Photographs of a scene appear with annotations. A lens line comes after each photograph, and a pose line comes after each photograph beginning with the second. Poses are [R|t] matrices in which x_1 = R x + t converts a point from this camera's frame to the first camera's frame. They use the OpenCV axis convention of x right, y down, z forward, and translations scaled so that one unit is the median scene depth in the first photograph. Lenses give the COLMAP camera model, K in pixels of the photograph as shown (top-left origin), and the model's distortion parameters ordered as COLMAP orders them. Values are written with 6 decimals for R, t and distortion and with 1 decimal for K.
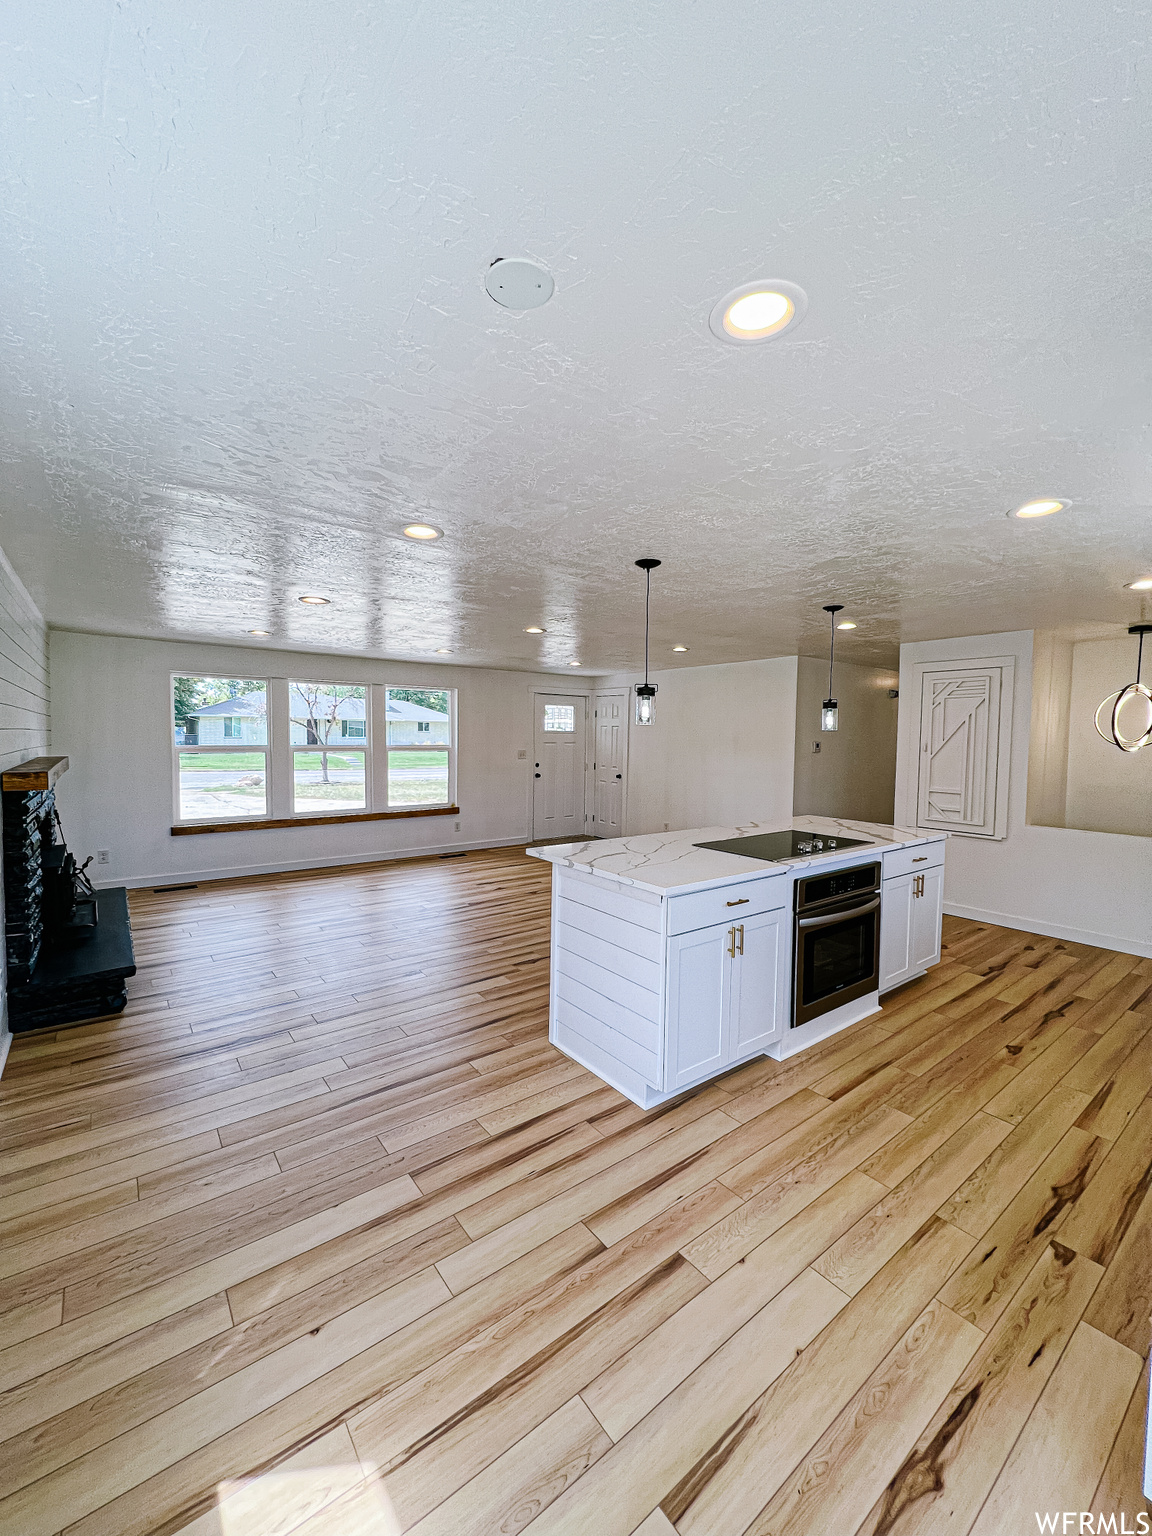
lens RADIAL K [[612.4, 0, 574.9], [0, 612.4, 765.4], [0, 0, 1]] dist [-0.000547, 0.000560]
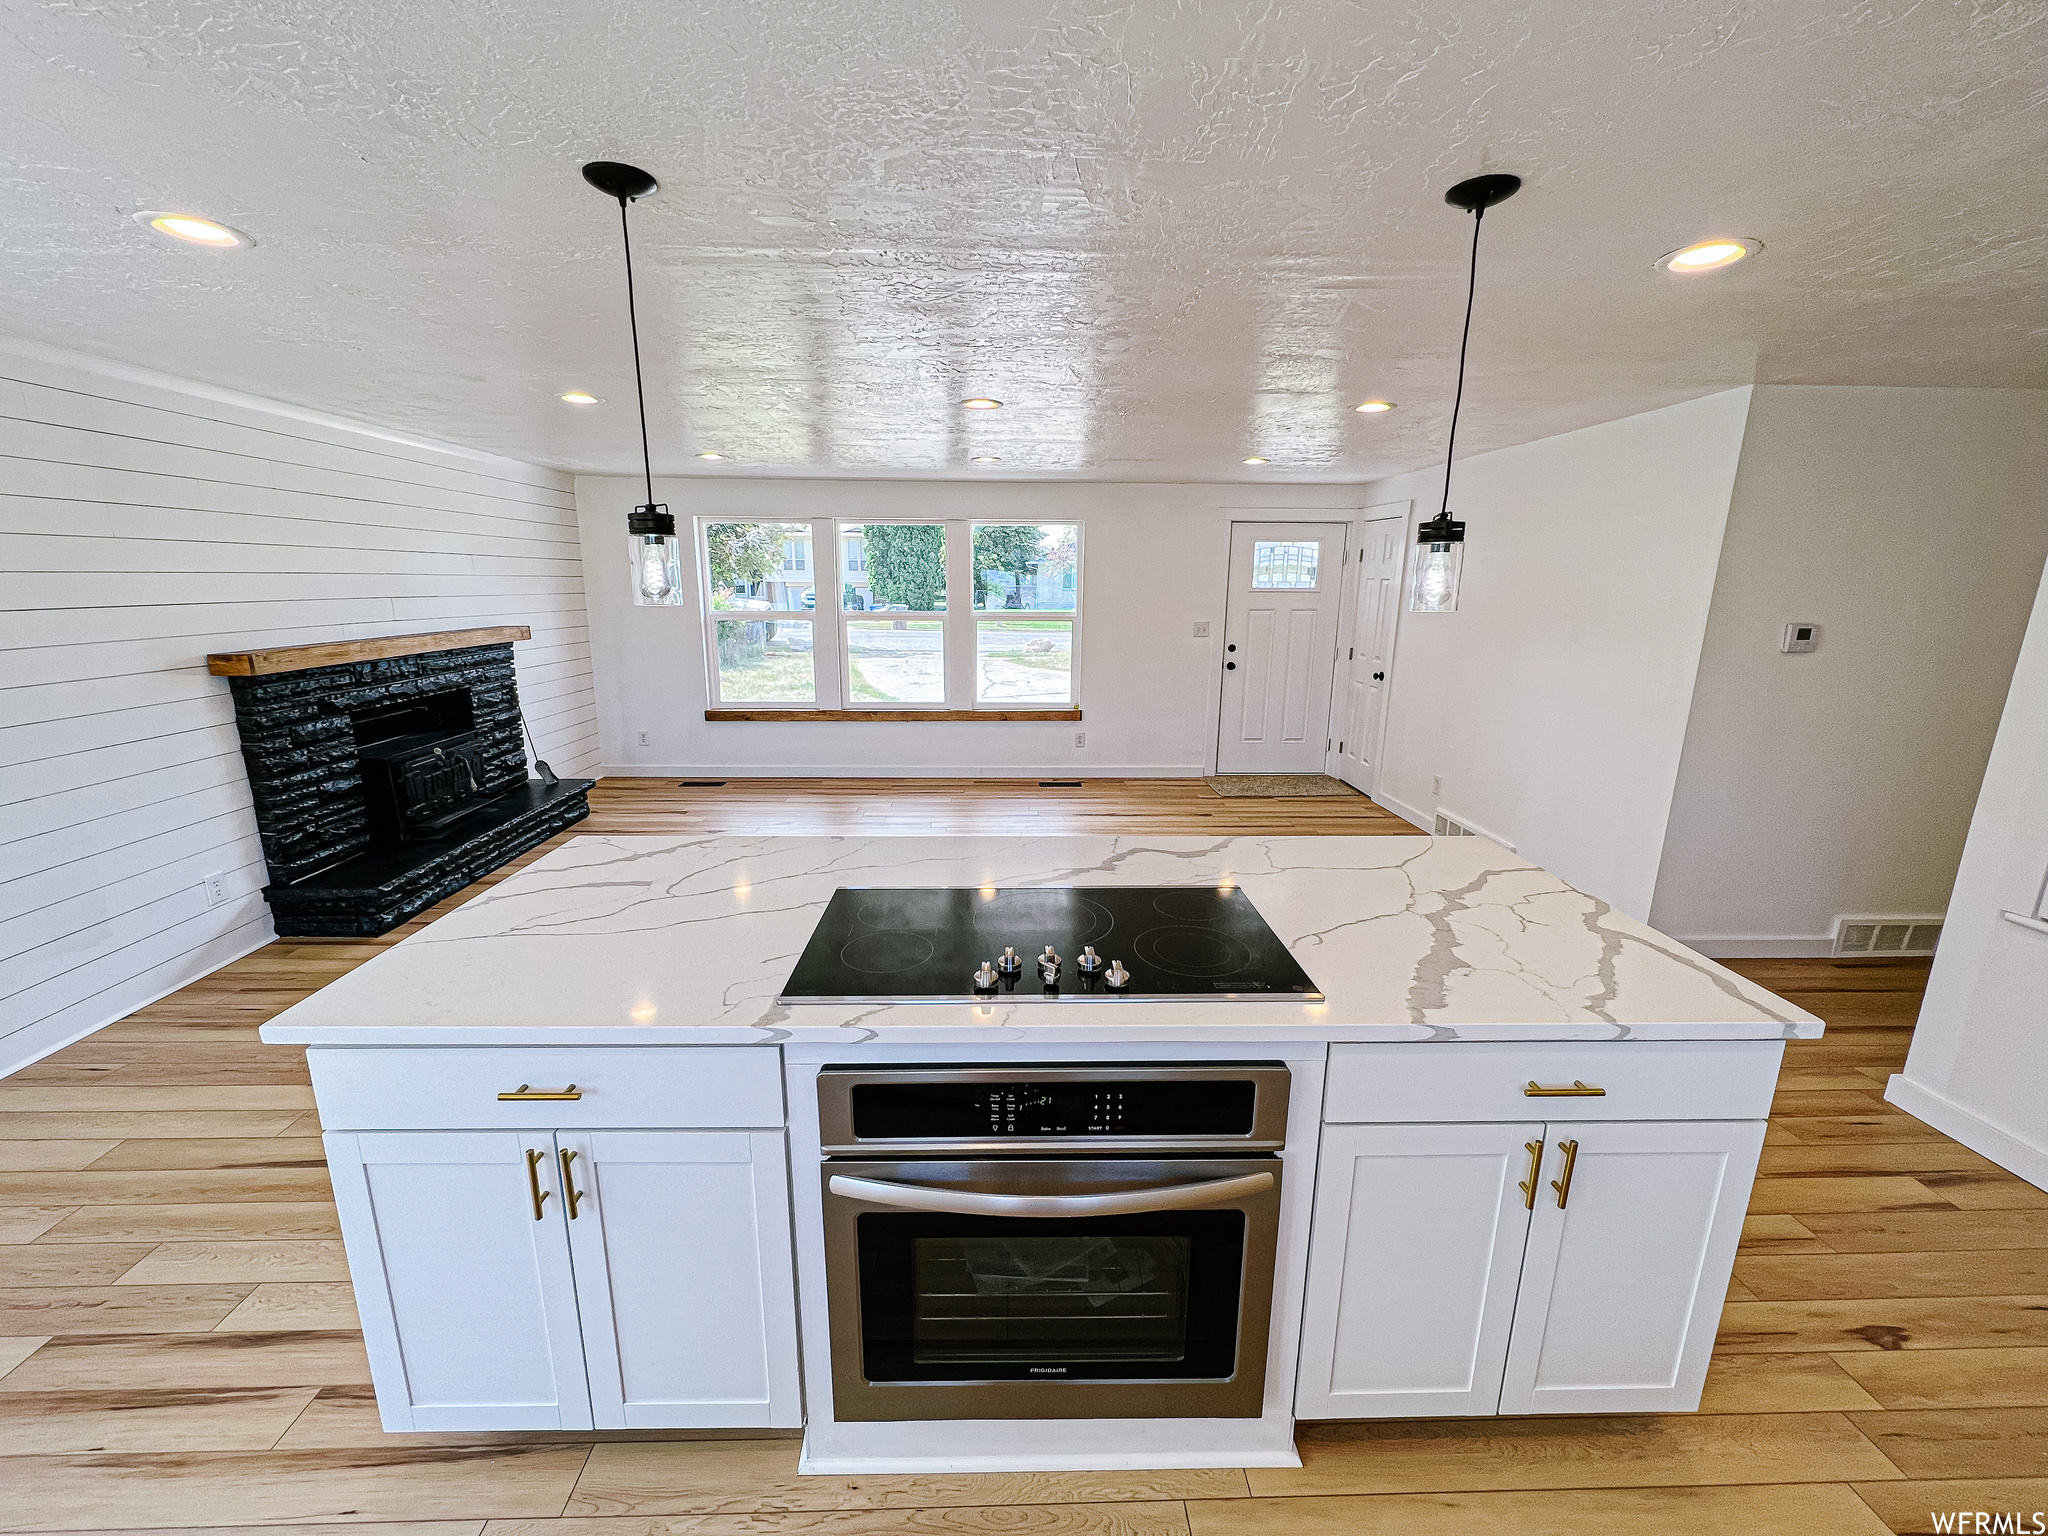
lens RADIAL K [[816.5, 0, 1020.1], [0, 816.5, 768.7], [0, 0, 1]] dist [-0.000547, 0.000560]
pose [[0.813086, 0.124222, -0.568735, 0.397953], [-0.024795, 0.983471, 0.179360, -0.037822], [0.581615, -0.131733, 0.802727, 0.409430]]
